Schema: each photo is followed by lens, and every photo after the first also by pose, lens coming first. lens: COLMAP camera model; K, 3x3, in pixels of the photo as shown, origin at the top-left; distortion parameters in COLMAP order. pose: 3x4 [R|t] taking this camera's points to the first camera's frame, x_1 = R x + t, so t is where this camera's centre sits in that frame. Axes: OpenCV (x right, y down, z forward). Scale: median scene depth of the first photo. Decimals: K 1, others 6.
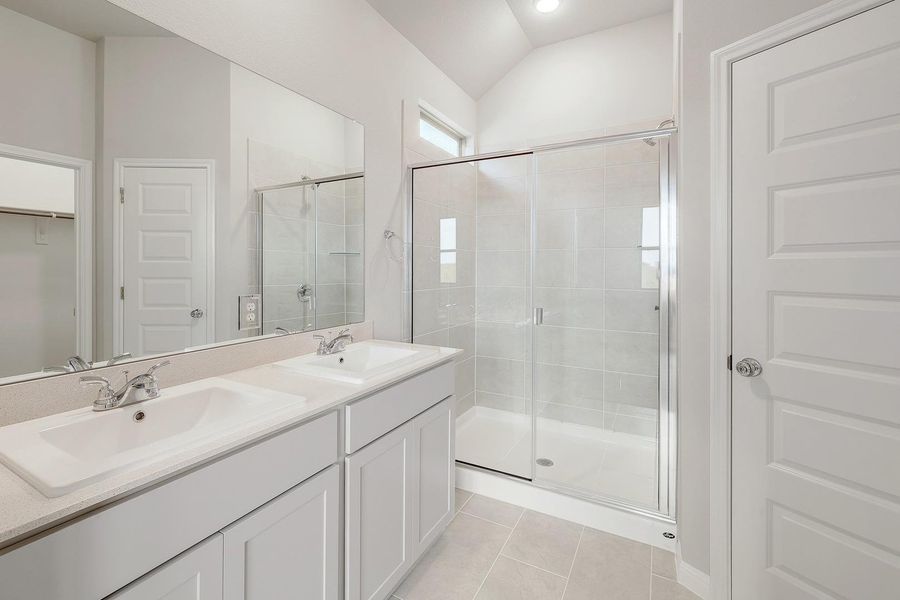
lens RADIAL K [[390.6, 0, 461.6], [0, 390.6, 272.6], [0, 0, 1]] dist [-0.001487, 0.000413]
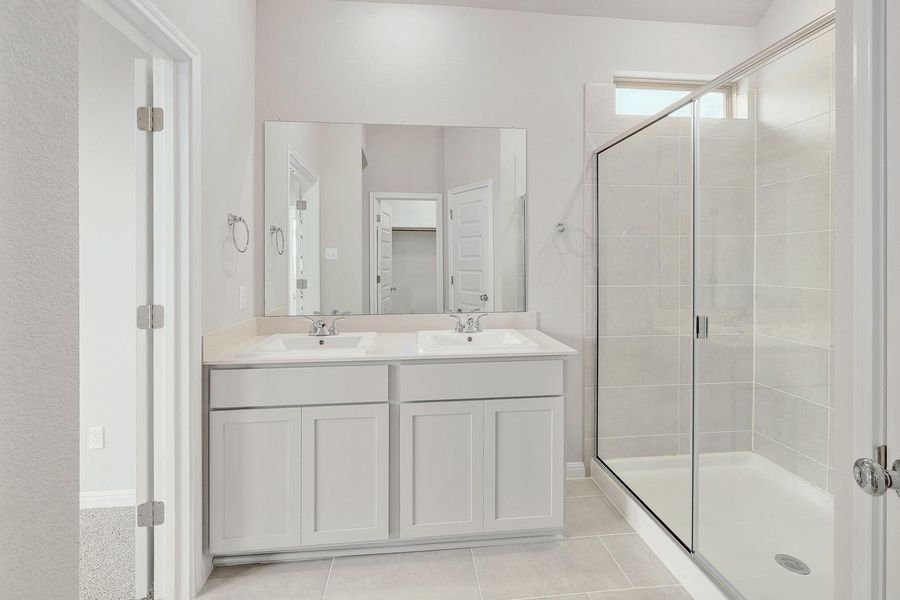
lens RADIAL K [[369.6, 0, 406.6], [0, 369.6, 267.8], [0, 0, 1]] dist [-0.001003, 0.000002]
pose [[0.559442, 0.002779, -0.828865, 0.525467], [-0.000219, 0.999995, 0.003205, 0.001671], [0.828870, -0.001612, 0.559439, 0.206174]]
